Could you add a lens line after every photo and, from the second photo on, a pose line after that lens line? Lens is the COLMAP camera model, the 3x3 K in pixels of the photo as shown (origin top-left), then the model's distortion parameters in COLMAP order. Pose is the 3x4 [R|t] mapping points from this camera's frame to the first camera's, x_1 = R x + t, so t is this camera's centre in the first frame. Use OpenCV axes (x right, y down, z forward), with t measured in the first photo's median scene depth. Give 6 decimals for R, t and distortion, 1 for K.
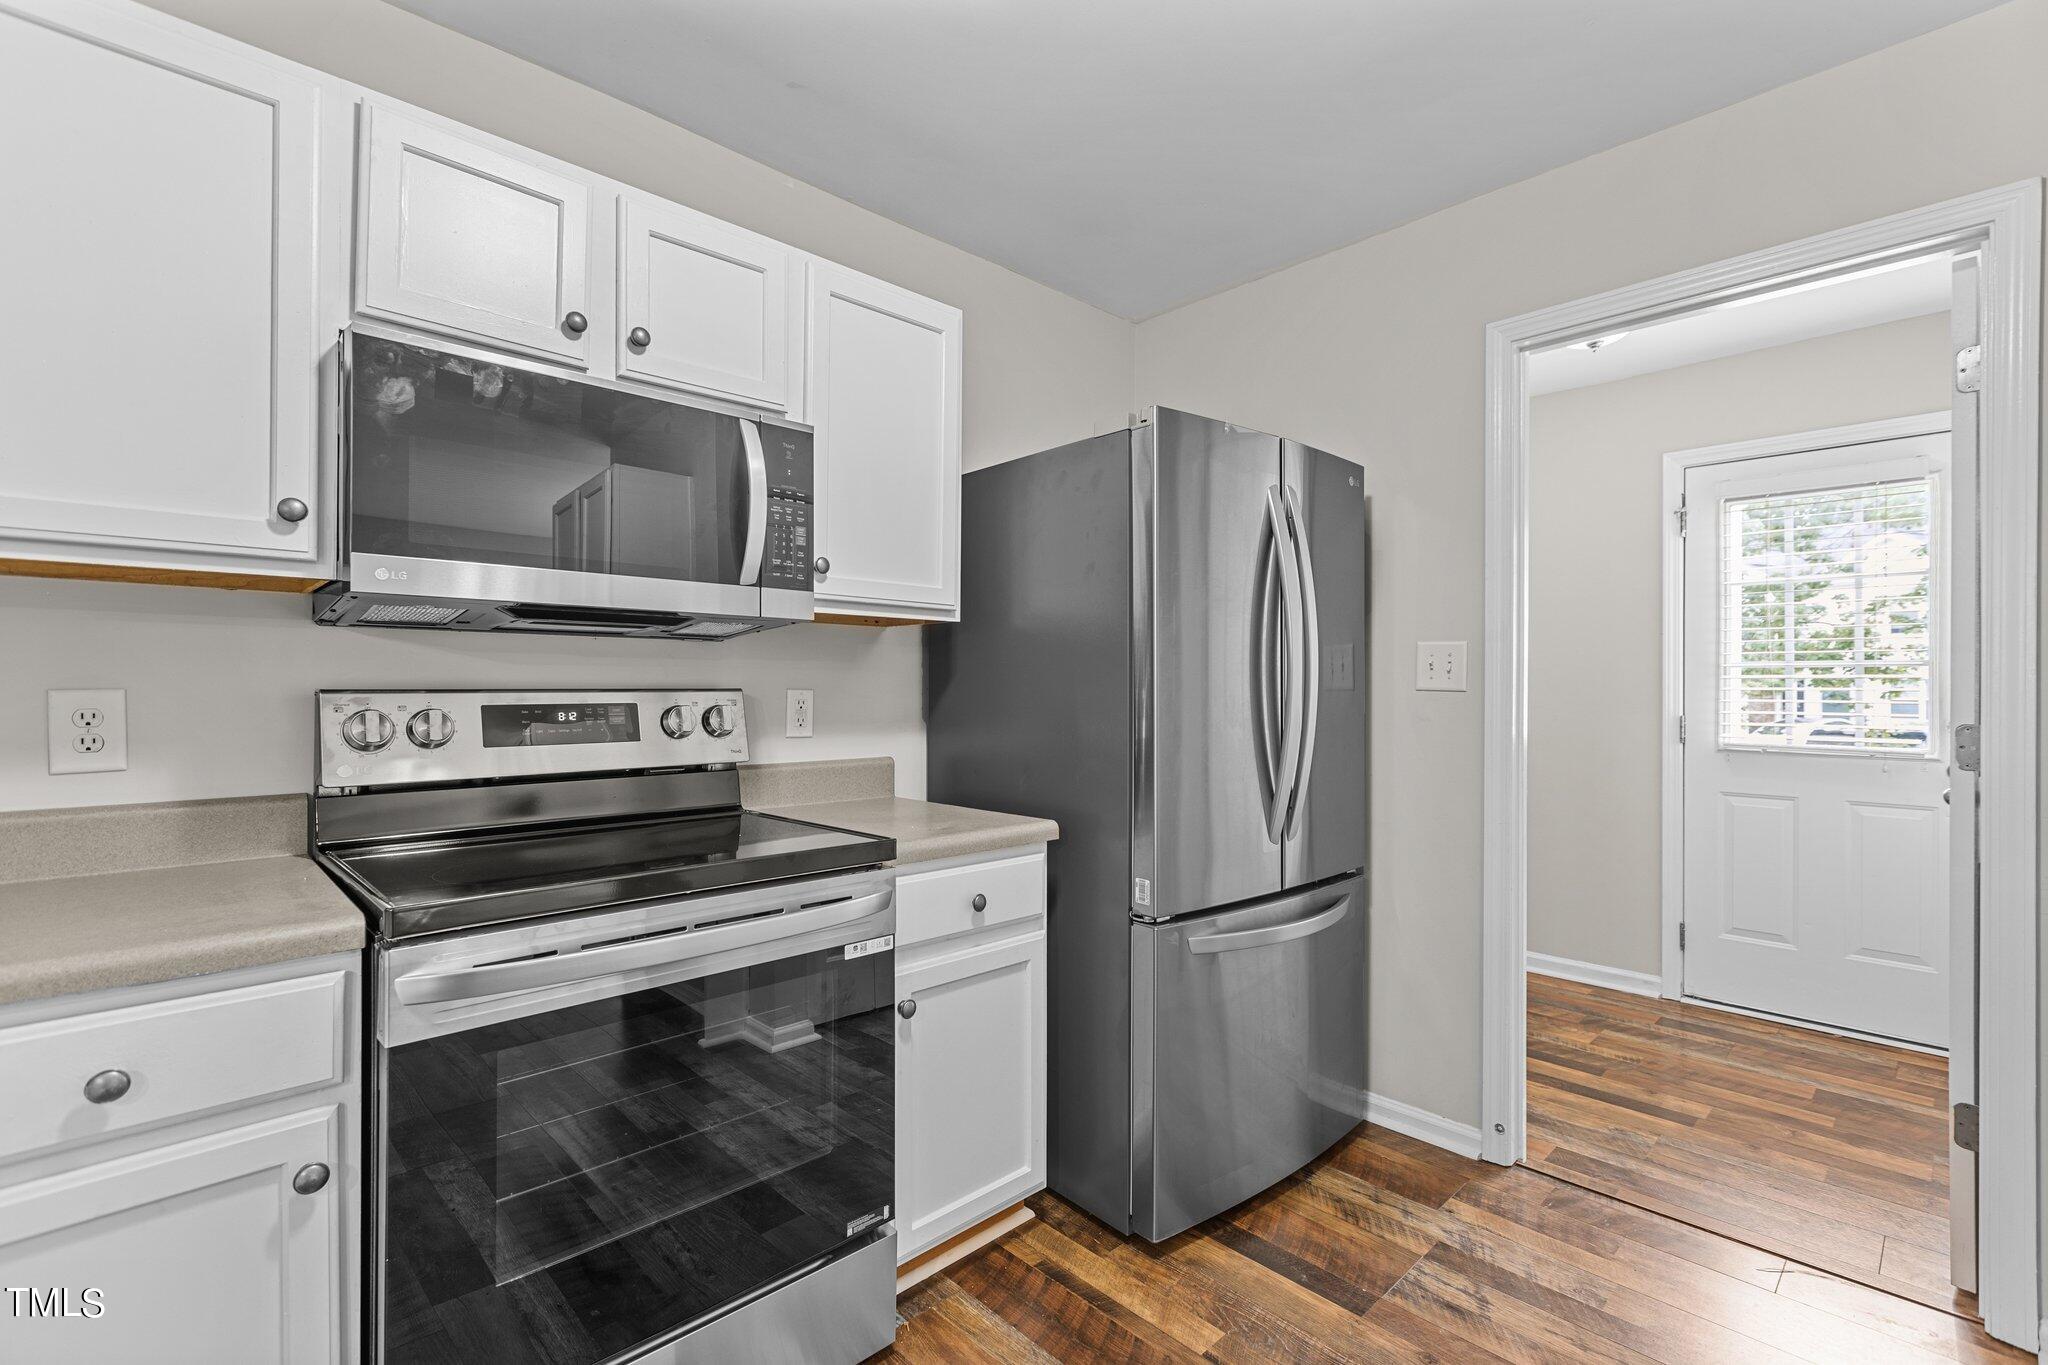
lens RADIAL K [[913.8, 0, 1024.0], [0, 913.8, 682.5], [0, 0, 1]] dist [0.001784, -0.000952]
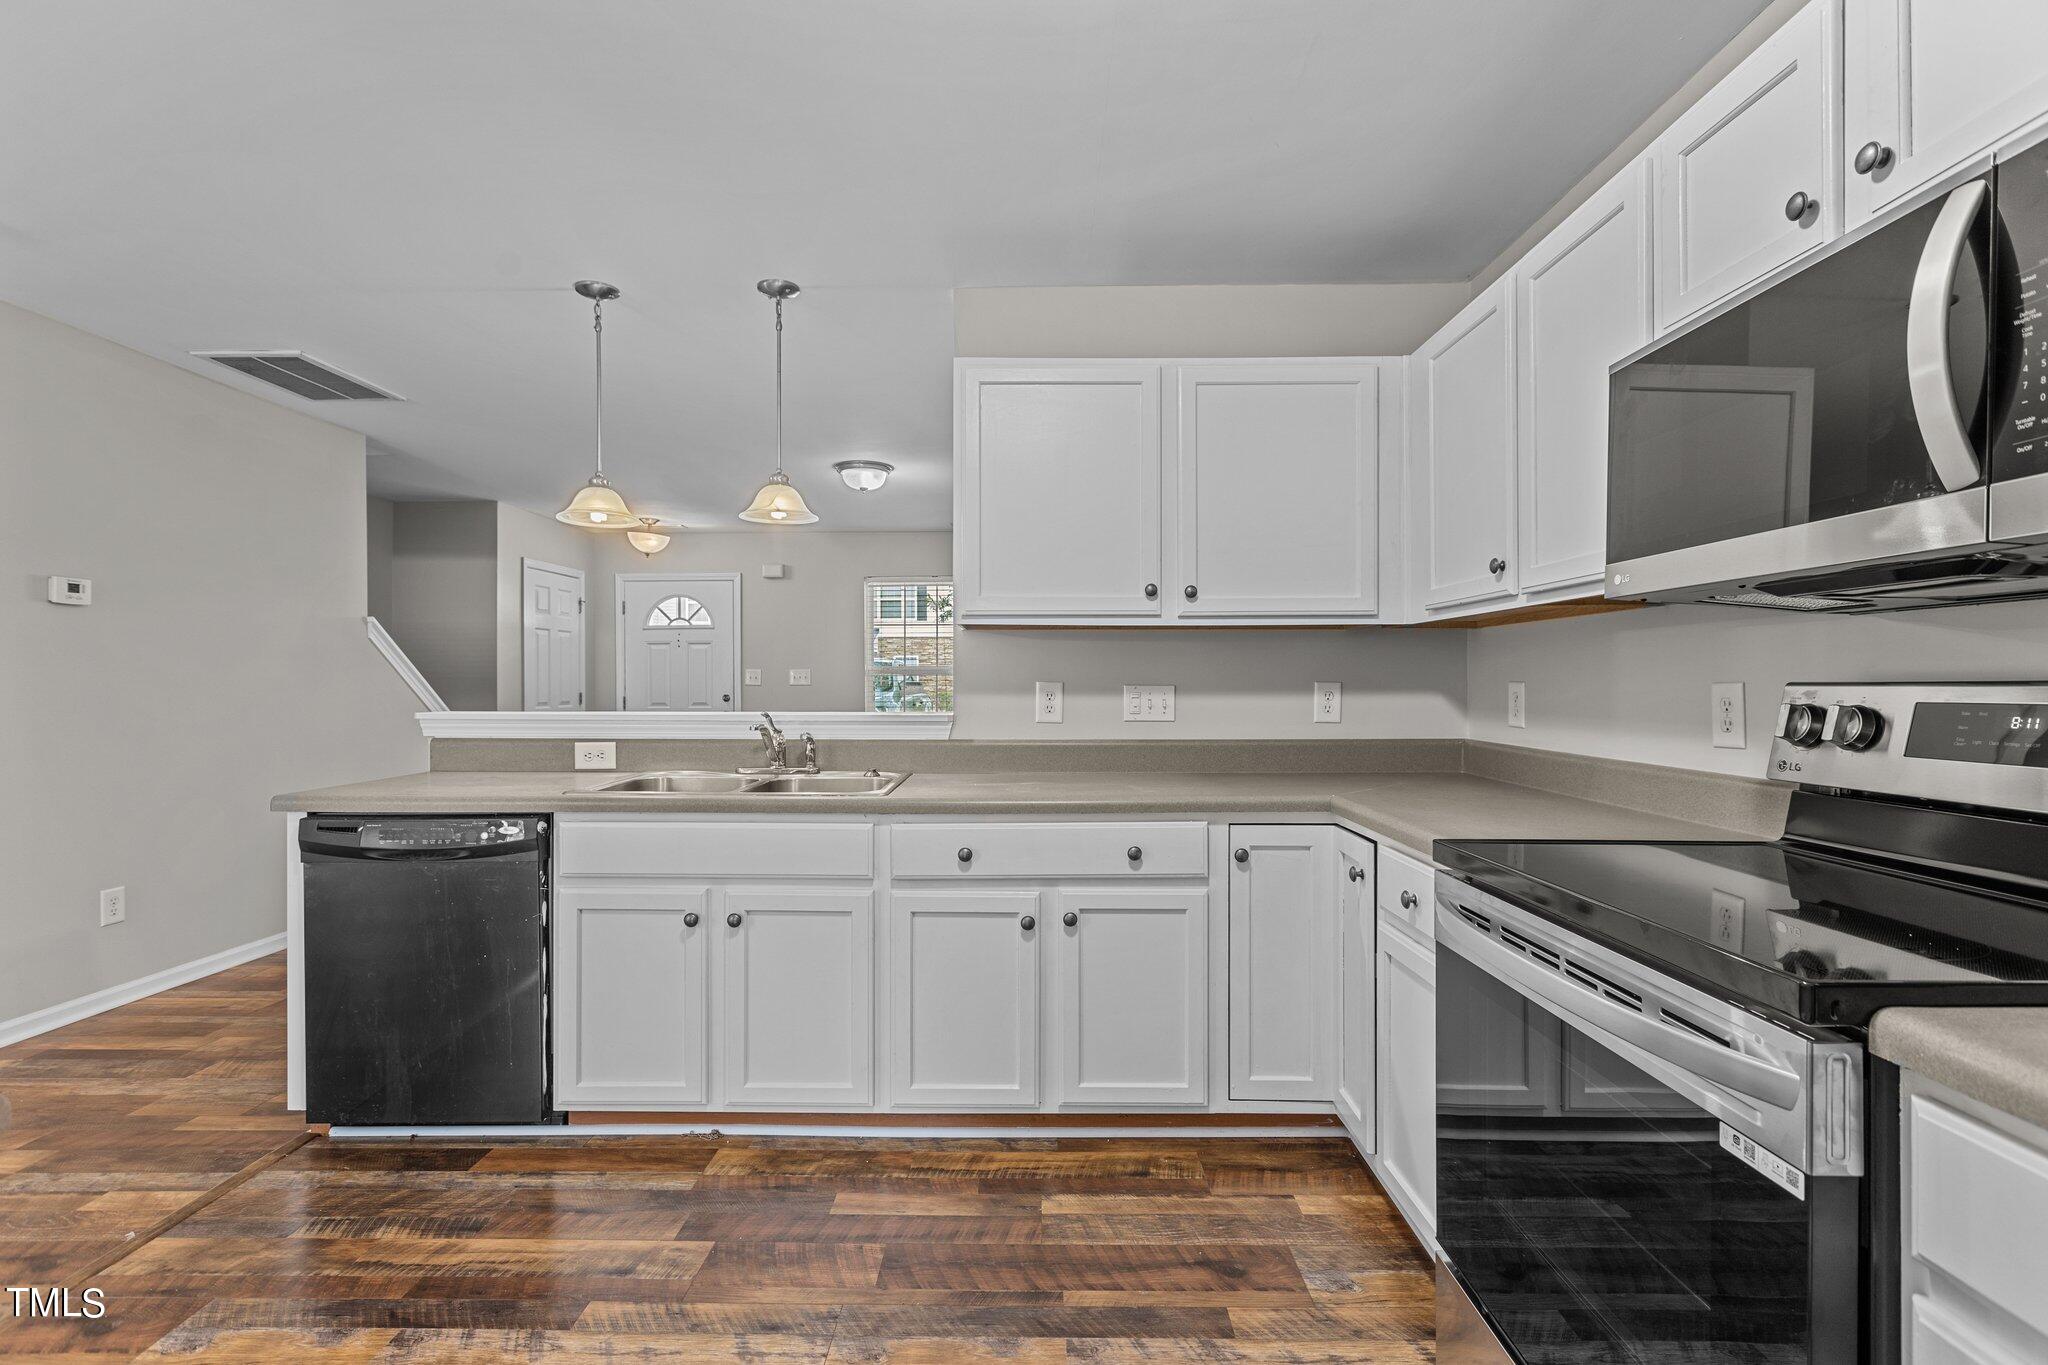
lens RADIAL K [[913.8, 0, 1024.0], [0, 913.8, 682.5], [0, 0, 1]] dist [0.001784, -0.000952]
pose [[-0.698887, -0.004359, -0.715219, 0.485541], [0.002496, 0.999960, -0.008533, 0.012790], [0.715228, -0.007749, -0.698848, 1.000211]]
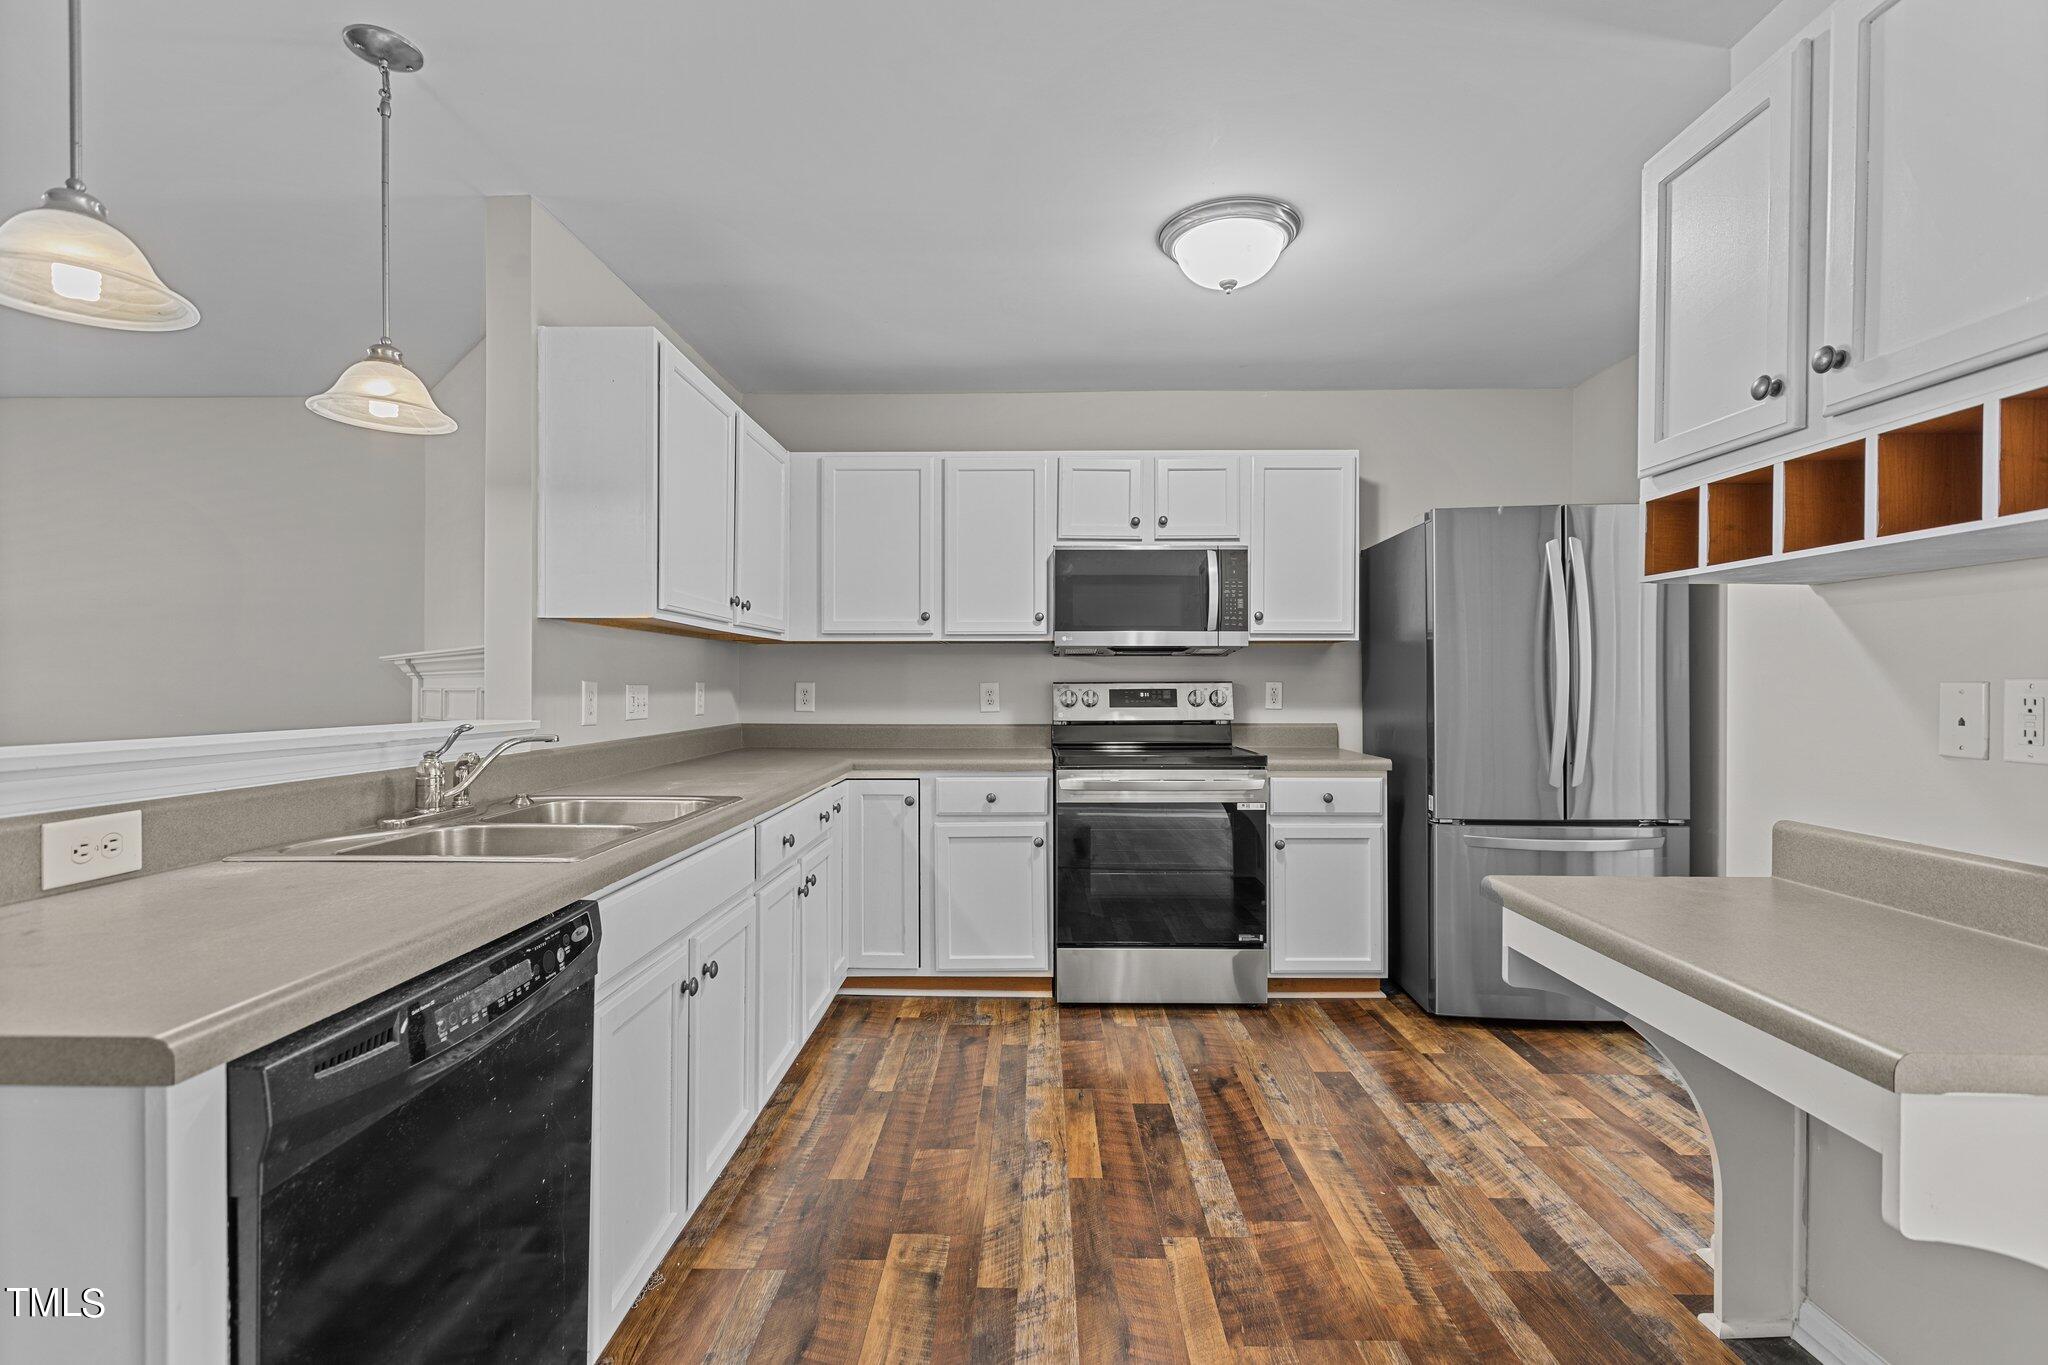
lens RADIAL K [[913.8, 0, 1024.0], [0, 913.8, 682.5], [0, 0, 1]] dist [0.001784, -0.000952]
pose [[0.709985, -0.005084, -0.704199, 0.866917], [0.007486, 0.999972, 0.000329, 0.006015], [0.704177, -0.005505, 0.710003, -0.775655]]
